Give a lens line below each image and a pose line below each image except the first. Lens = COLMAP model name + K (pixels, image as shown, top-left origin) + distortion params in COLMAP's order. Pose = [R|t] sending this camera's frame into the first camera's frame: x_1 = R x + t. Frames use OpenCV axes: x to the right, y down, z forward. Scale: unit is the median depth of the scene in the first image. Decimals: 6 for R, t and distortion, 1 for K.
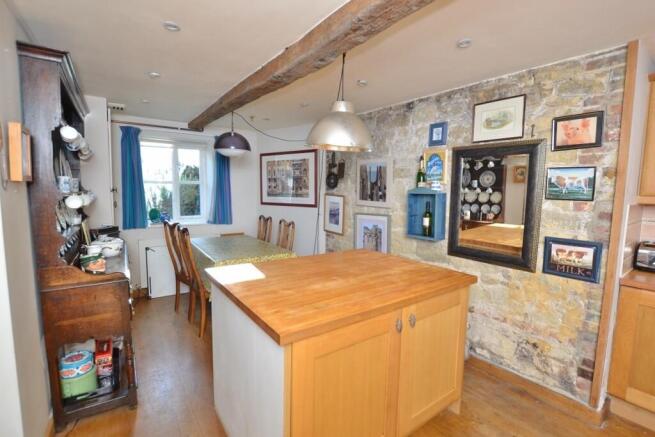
lens RADIAL K [[314.3, 0, 327.5], [0, 314.3, 218.5], [0, 0, 1]] dist [-0.014764, -0.000352]
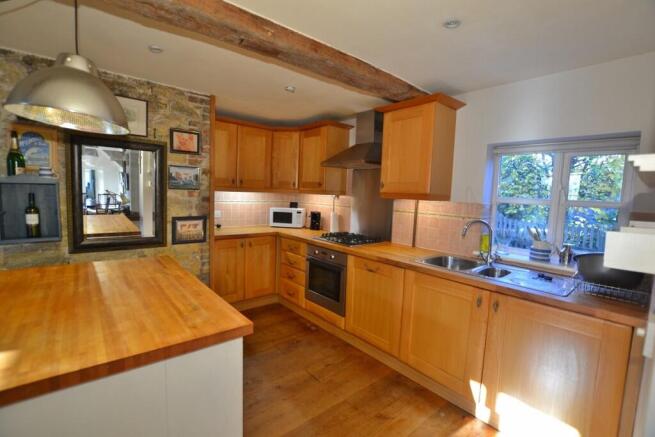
lens RADIAL K [[299.4, 0, 327.5], [0, 299.4, 218.5], [0, 0, 1]] dist [-0.001497, -0.000026]
pose [[-0.074213, -0.111597, 0.990979, -0.661165], [0.057698, 0.991574, 0.115985, -0.049236], [-0.995572, 0.065785, -0.067149, 0.458770]]
